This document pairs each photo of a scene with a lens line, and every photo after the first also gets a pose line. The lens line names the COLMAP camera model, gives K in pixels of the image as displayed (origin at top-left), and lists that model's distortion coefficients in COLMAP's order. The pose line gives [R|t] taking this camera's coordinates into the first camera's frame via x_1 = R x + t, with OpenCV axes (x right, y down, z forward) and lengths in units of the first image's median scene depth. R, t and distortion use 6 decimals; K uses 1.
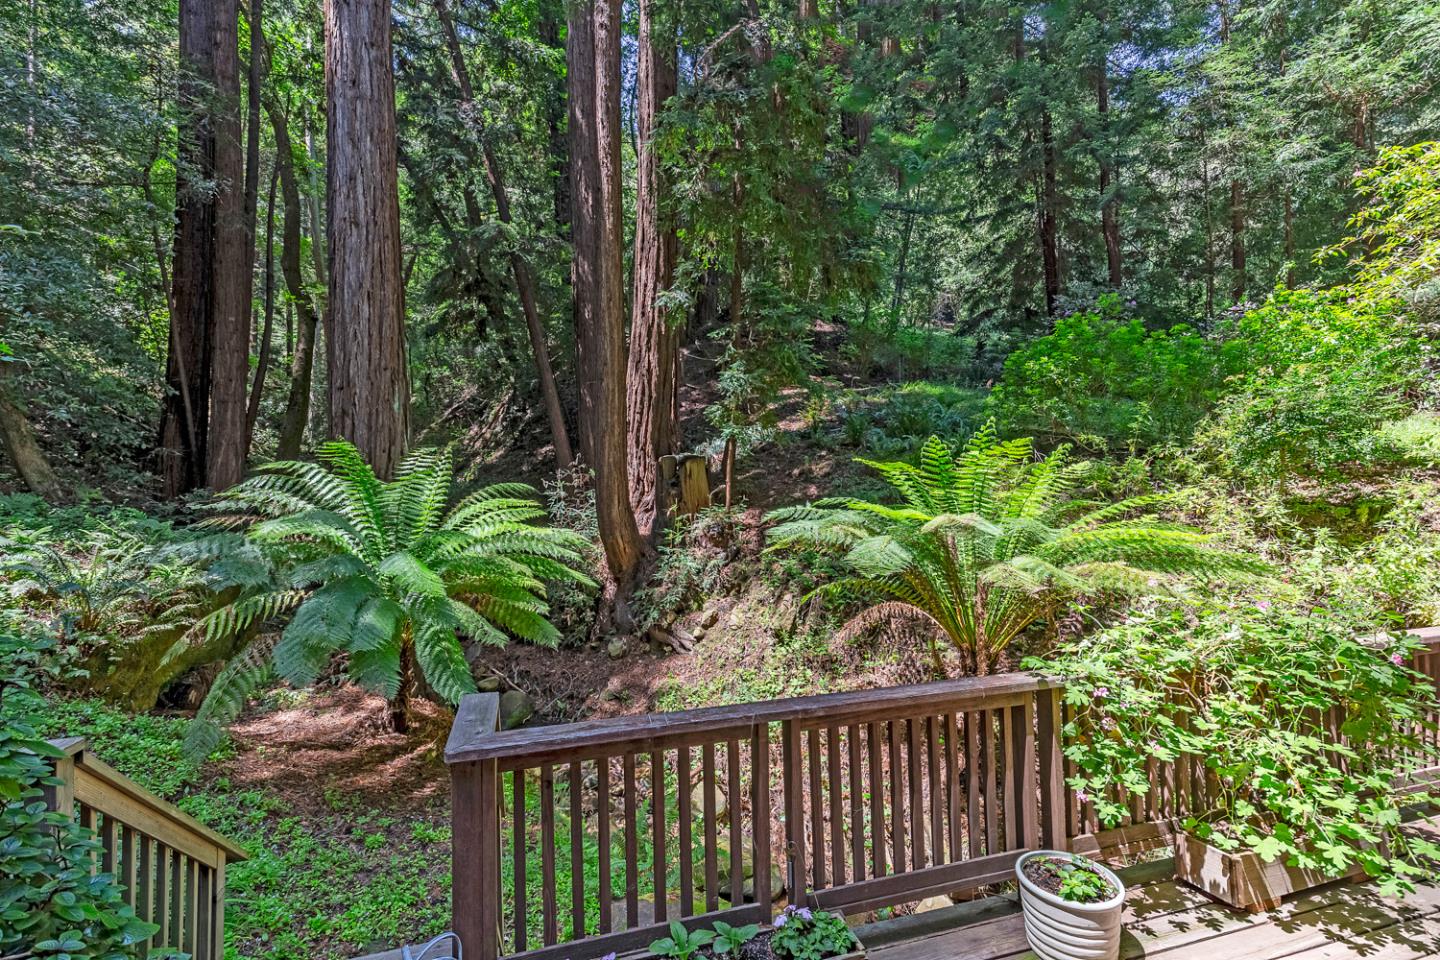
lens RADIAL K [[653.9, 0, 719.1], [0, 653.9, 478.8], [0, 0, 1]] dist [0.011550, -0.001811]
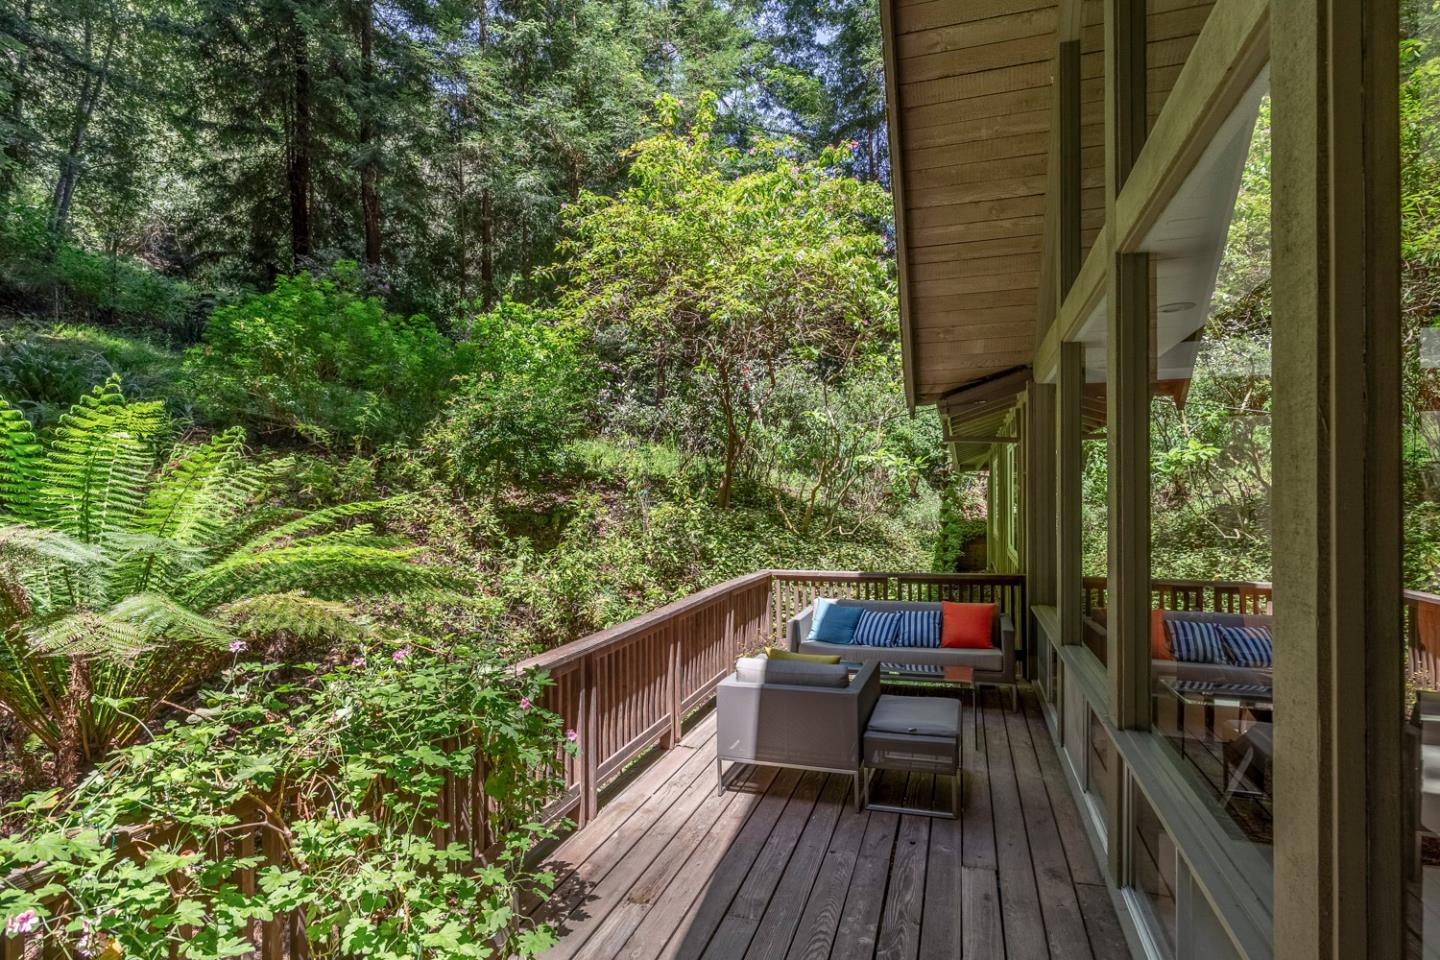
lens RADIAL K [[759.1, 0, 721.0], [0, 759.1, 484.3], [0, 0, 1]] dist [0.000193, 0.000283]
pose [[0.568019, 0.033360, 0.822339, 0.108032], [-0.035839, 0.999233, -0.015781, 0.001165], [-0.822235, -0.020508, 0.568779, 0.076565]]
